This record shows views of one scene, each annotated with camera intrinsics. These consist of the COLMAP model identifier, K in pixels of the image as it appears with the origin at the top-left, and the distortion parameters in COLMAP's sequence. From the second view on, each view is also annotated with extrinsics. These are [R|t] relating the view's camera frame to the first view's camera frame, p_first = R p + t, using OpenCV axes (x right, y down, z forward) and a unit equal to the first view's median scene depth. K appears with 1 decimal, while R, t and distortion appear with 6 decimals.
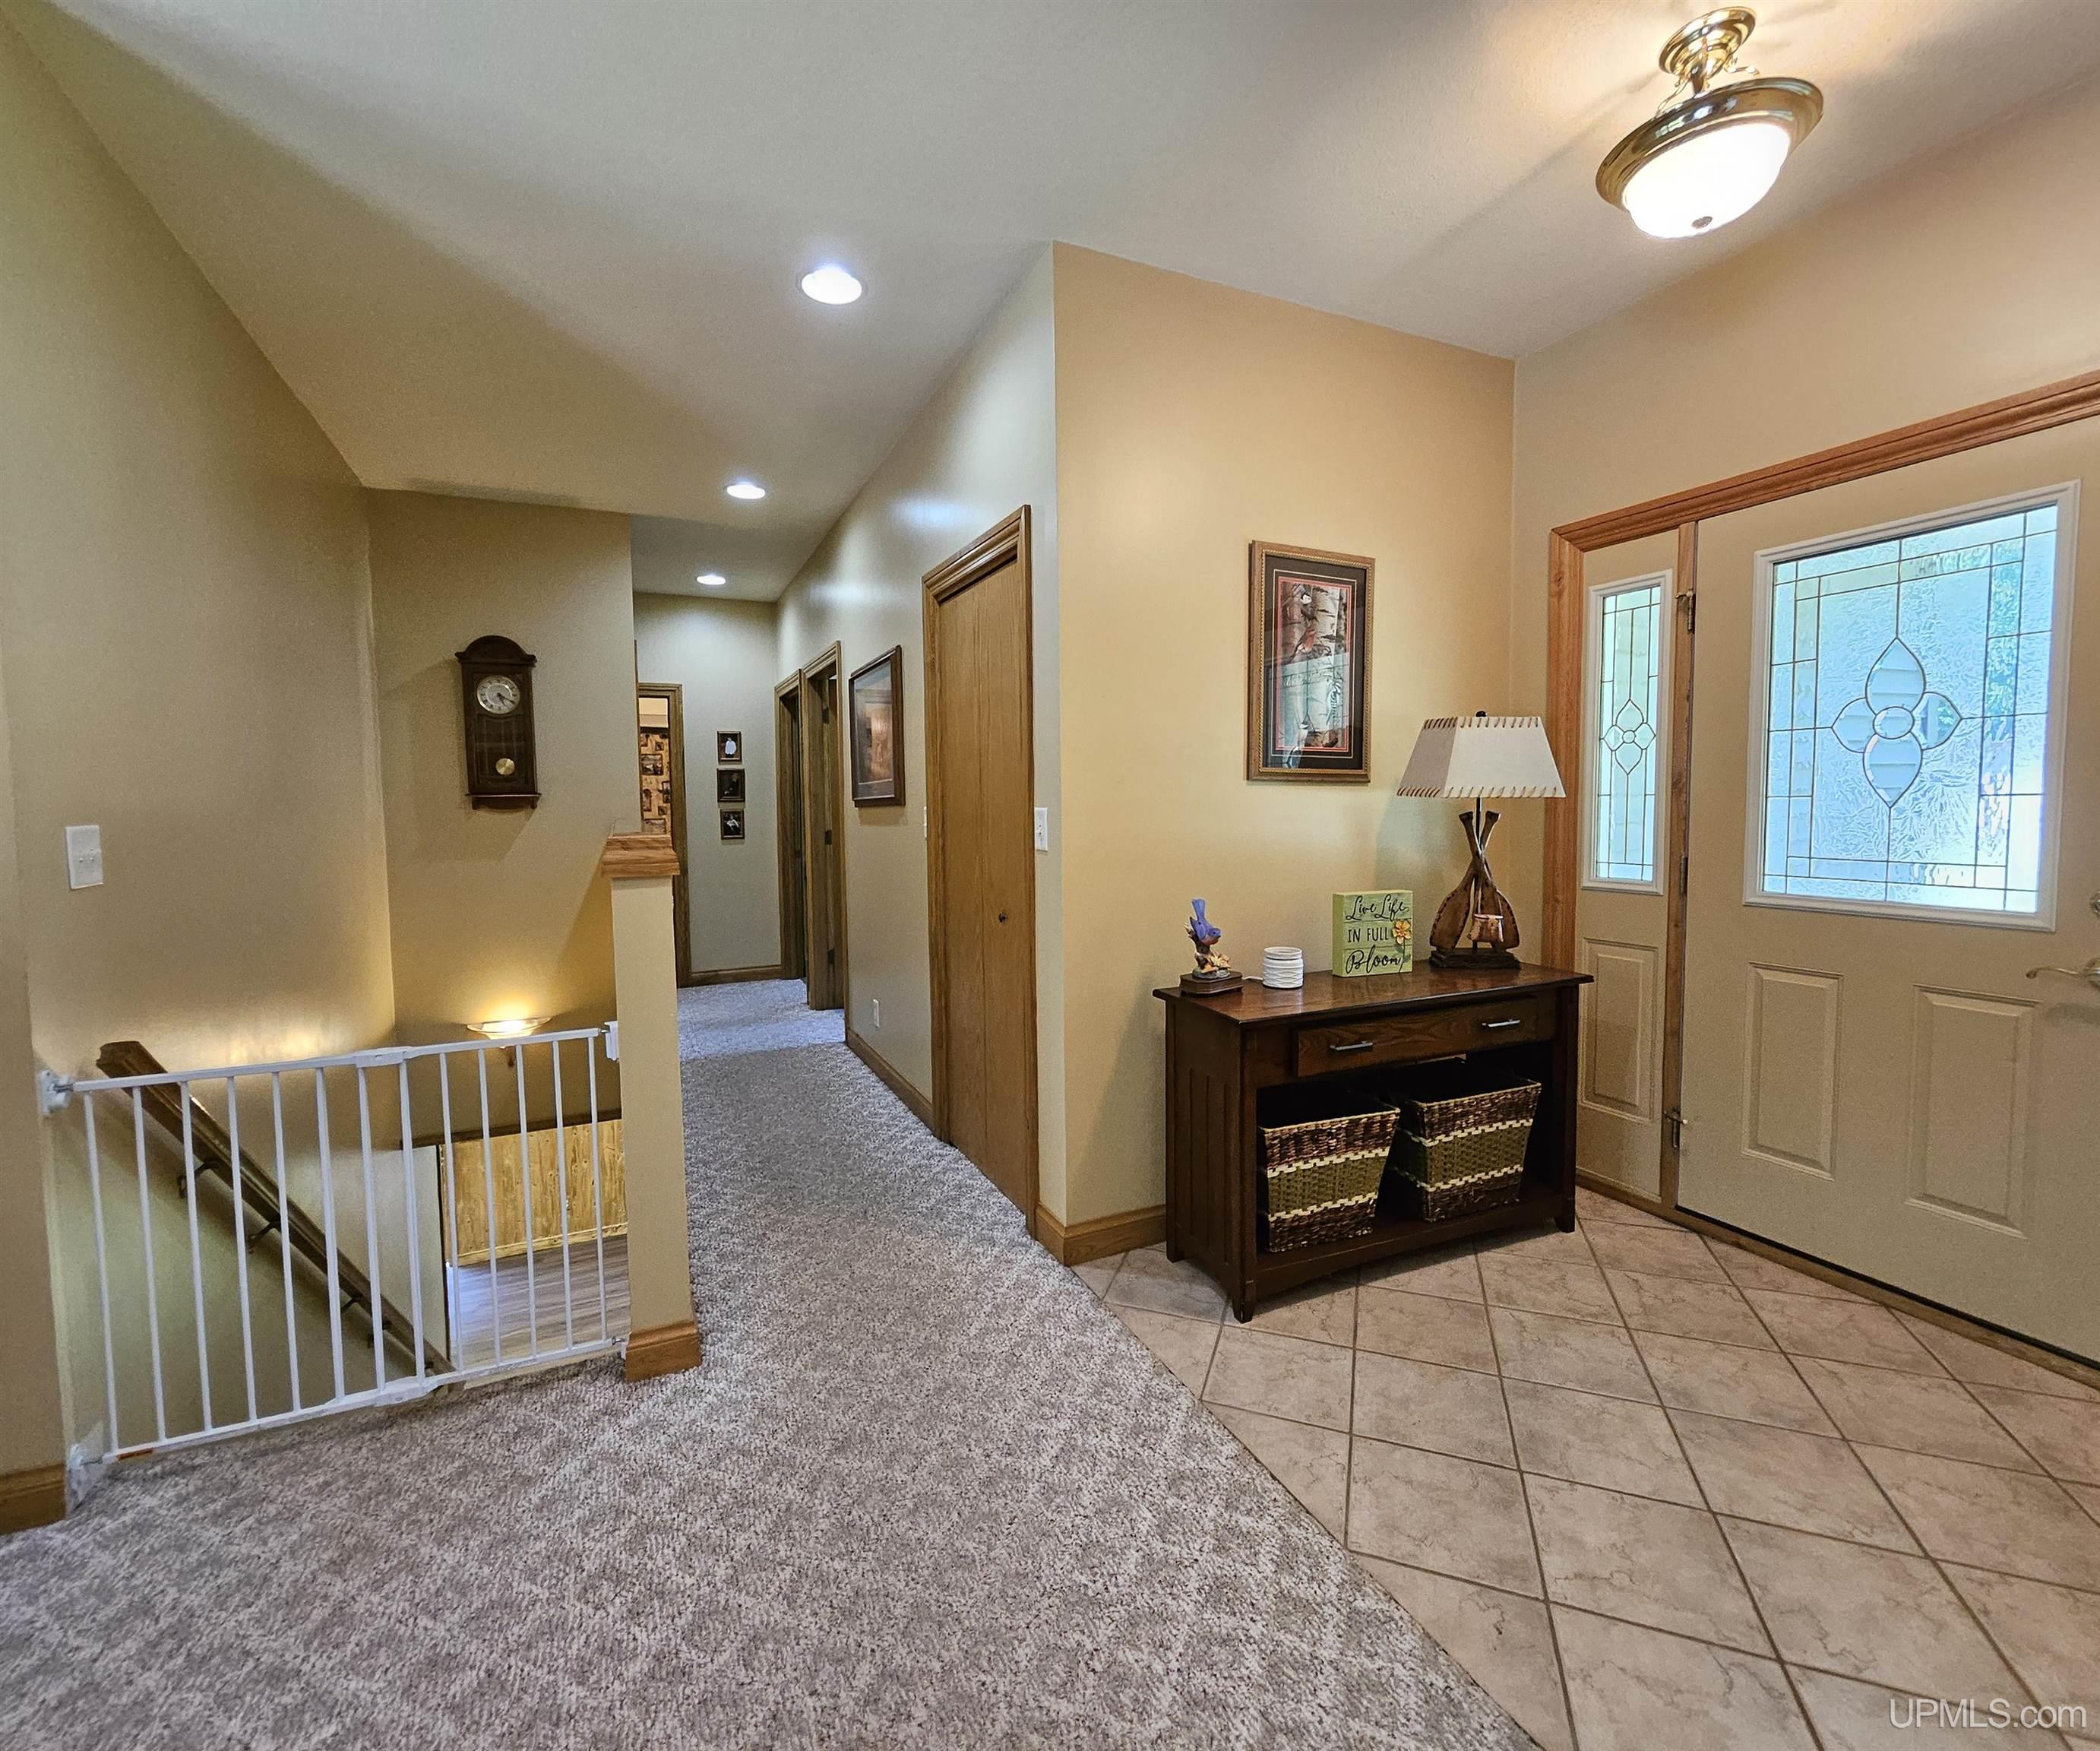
lens RADIAL K [[920.0, 0, 1043.7], [0, 920.0, 863.9], [0, 0, 1]] dist [0.002565, -0.000097]
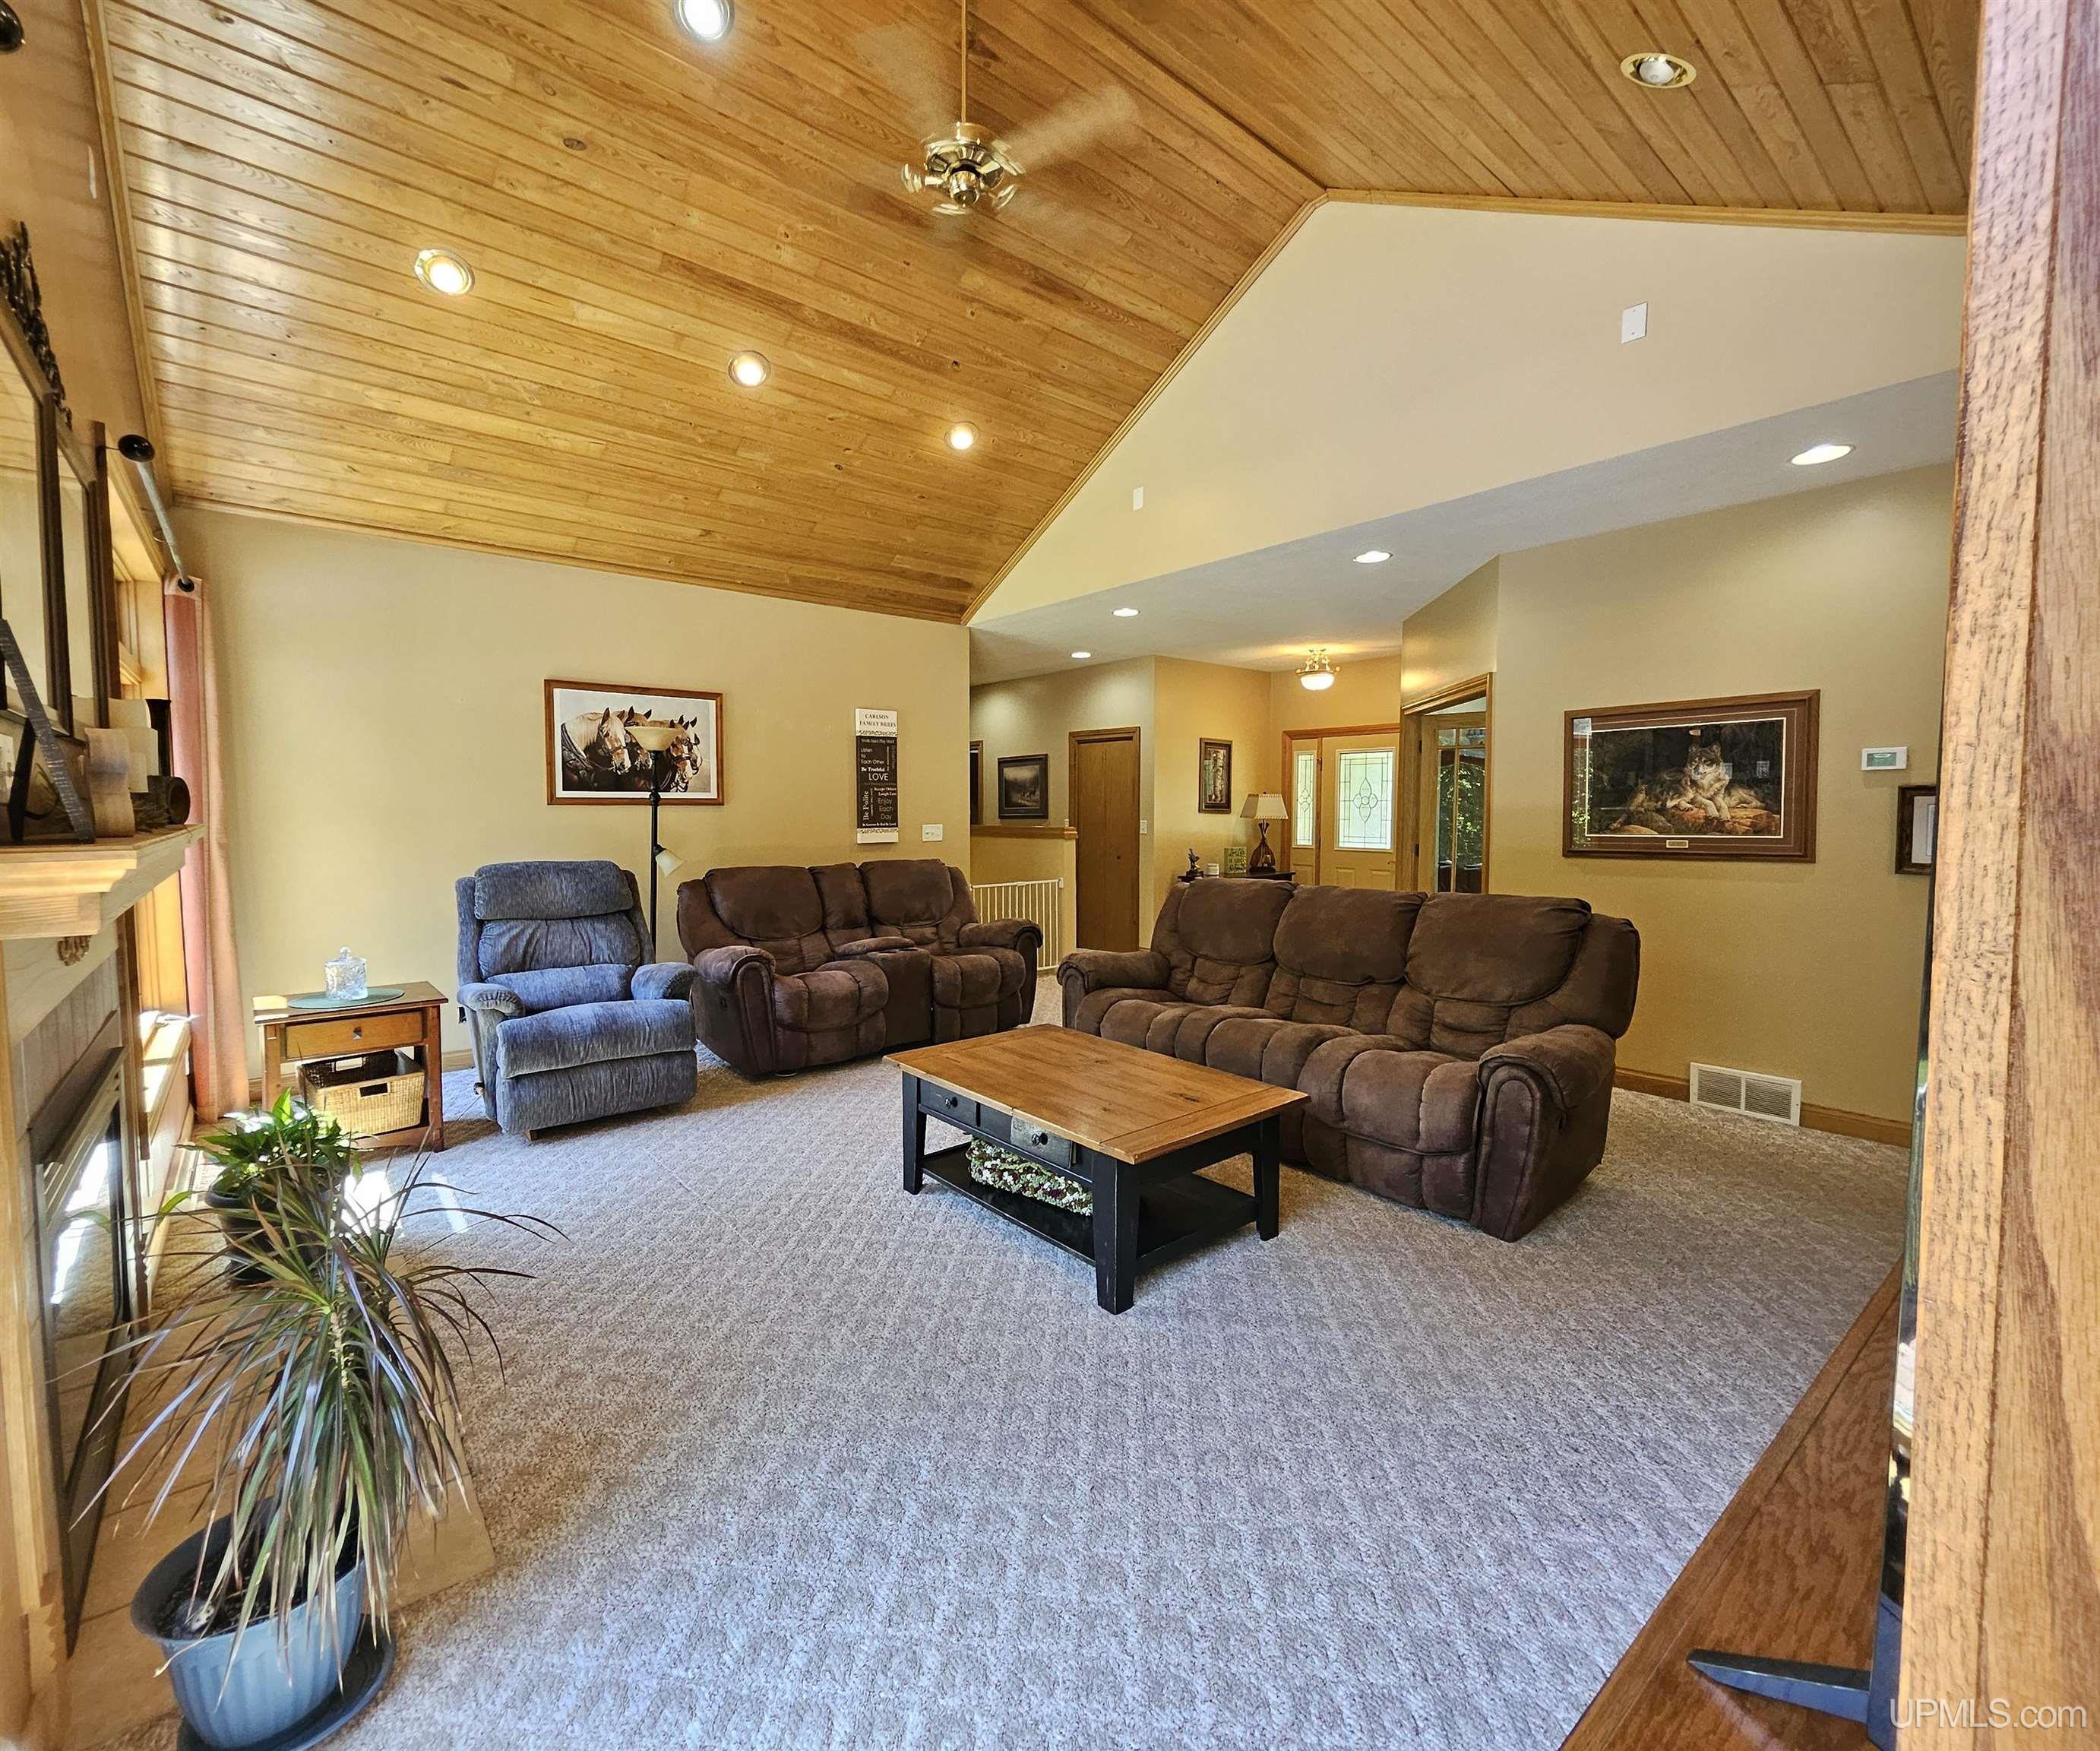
lens RADIAL K [[920.0, 0, 1046.6], [0, 920.0, 872.8], [0, 0, 1]] dist [0.002565, -0.000097]
pose [[0.961184, -0.005546, 0.275853, -1.130413], [0.004887, 0.999983, 0.003079, 0.102812], [-0.275866, -0.001611, 0.961195, -1.855906]]
